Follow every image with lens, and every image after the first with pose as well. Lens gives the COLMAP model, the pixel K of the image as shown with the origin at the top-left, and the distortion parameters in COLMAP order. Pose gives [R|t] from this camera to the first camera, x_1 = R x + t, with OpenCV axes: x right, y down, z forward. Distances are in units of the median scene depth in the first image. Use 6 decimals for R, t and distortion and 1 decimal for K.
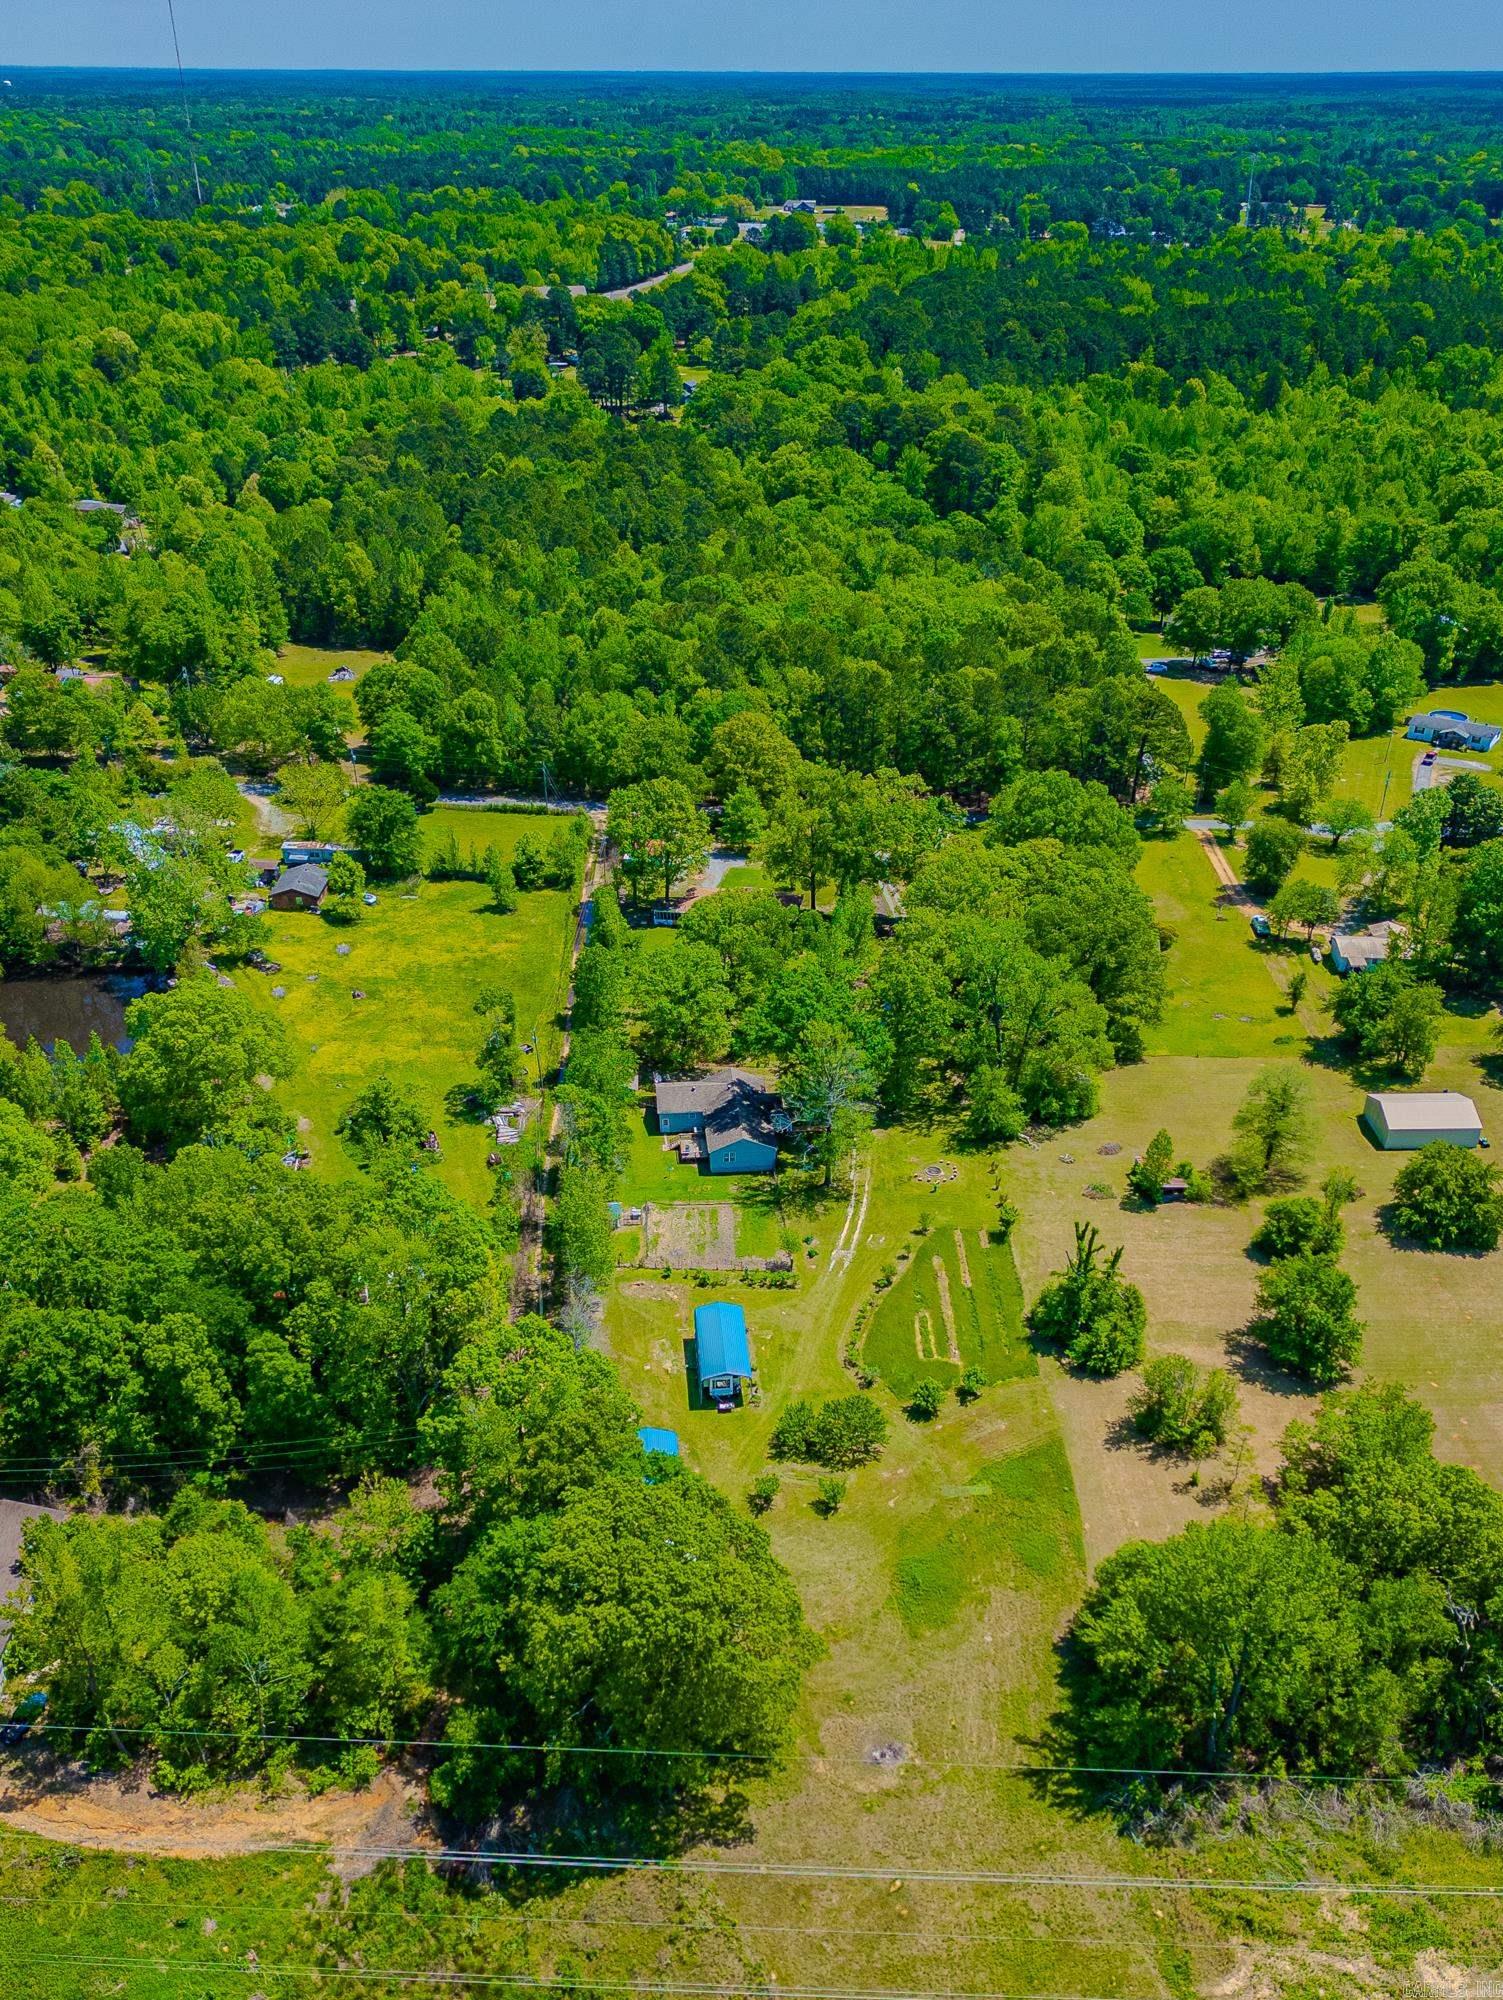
lens RADIAL K [[1651.1, 0, 765.7], [0, 1651.1, 1173.1], [0, 0, 1]] dist [0.058399, -0.052054]
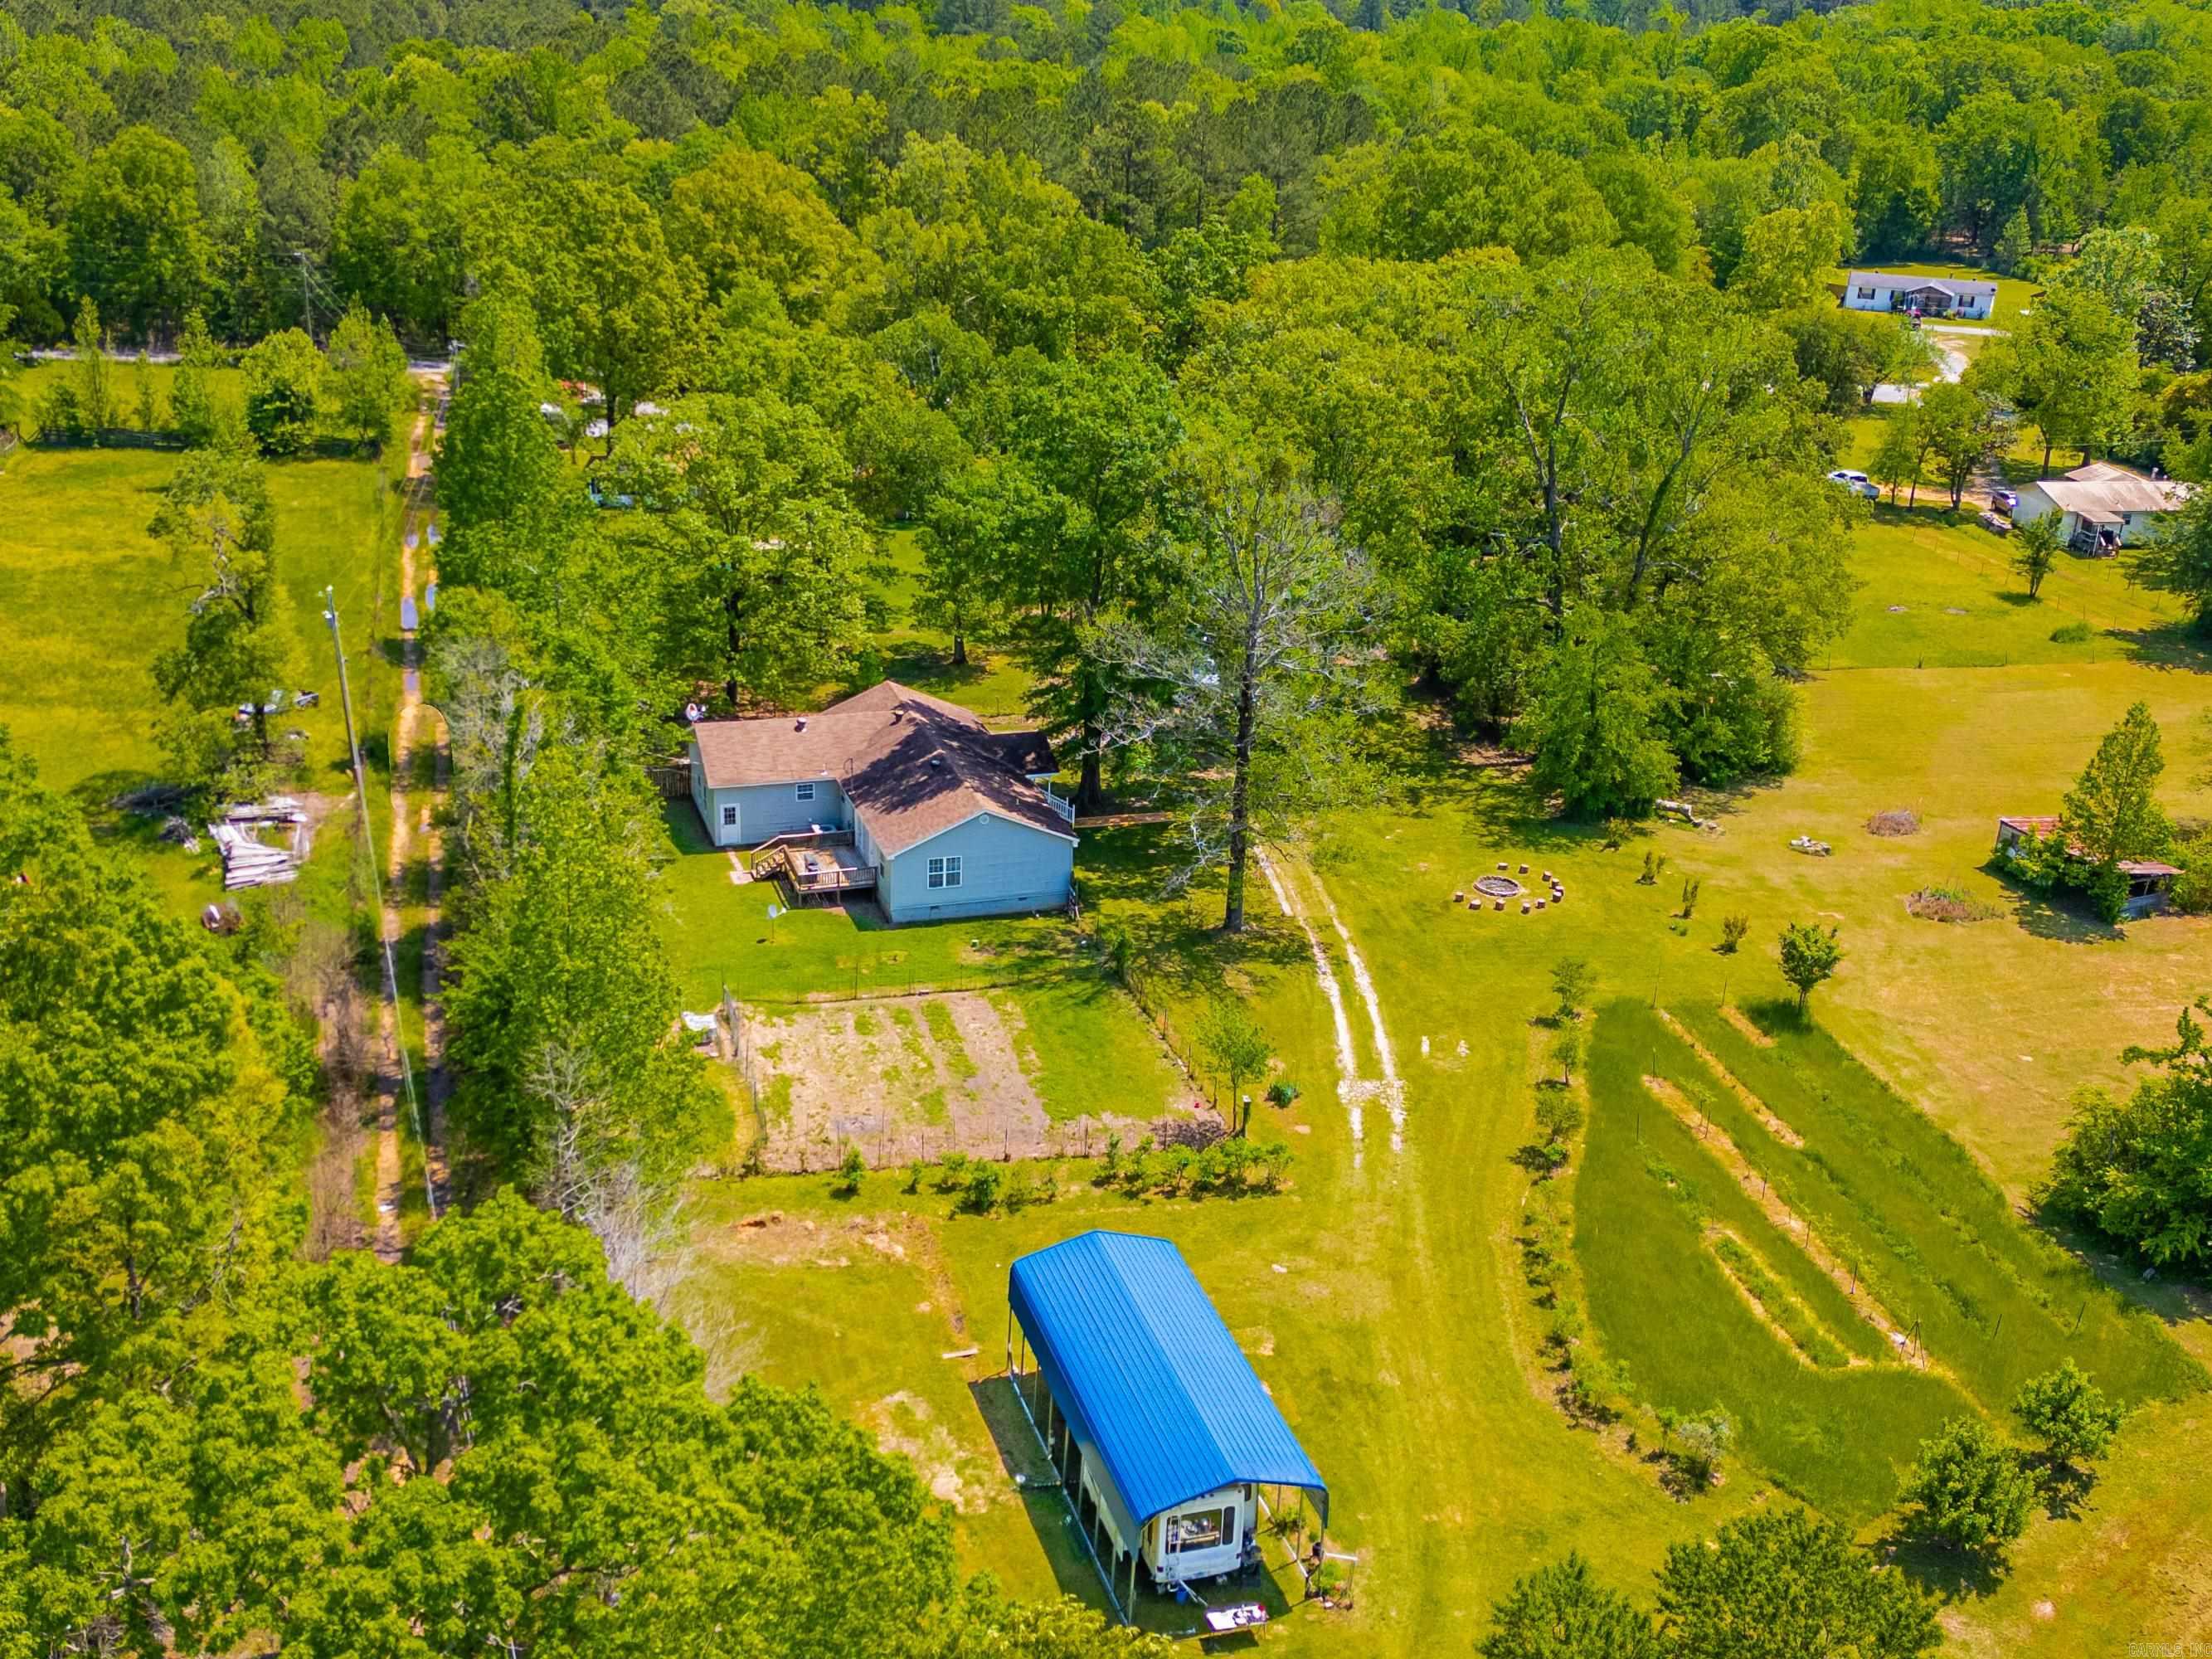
lens RADIAL K [[2320.2, 0, 1073.9], [0, 2320.2, 801.9], [0, 0, 1]] dist [0.067342, -0.028445]
pose [[0.977961, -0.045608, 0.203744, -0.077934], [0.084978, 0.978314, -0.188895, 0.058239], [-0.190710, 0.202046, 0.960628, 0.438239]]
